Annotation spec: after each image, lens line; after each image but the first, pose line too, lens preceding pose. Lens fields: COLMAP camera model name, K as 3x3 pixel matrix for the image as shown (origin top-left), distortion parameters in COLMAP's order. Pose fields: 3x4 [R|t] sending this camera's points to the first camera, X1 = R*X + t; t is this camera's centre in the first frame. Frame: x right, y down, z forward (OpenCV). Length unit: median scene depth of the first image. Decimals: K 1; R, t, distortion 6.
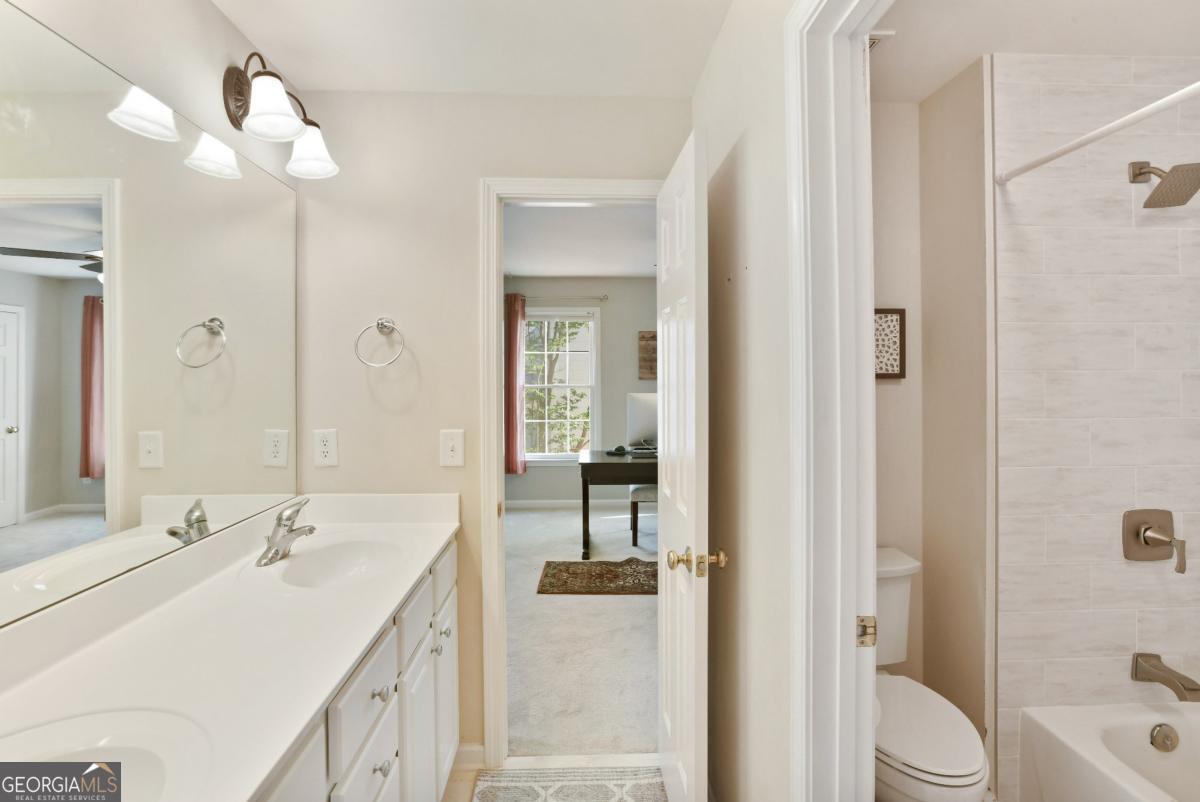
lens RADIAL K [[583.1, 0, 598.3], [0, 583.1, 378.8], [0, 0, 1]] dist [-0.049789, 0.021841]
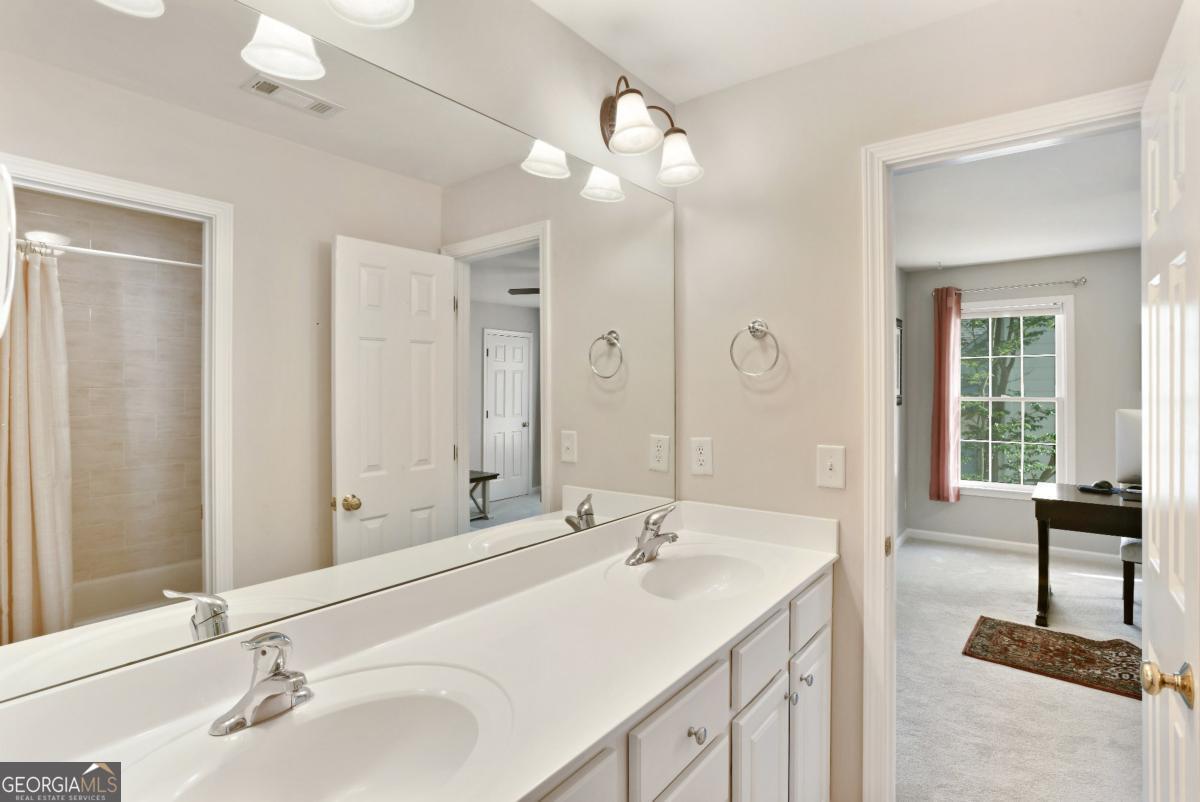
lens RADIAL K [[597.2, 0, 601.1], [0, 597.2, 387.2], [0, 0, 1]] dist [-0.054266, 0.025553]
pose [[0.769858, 0.003607, -0.638206, 0.046545], [-0.005221, 0.999986, -0.000647, 0.003001], [0.638194, 0.003831, 0.769866, 0.098298]]
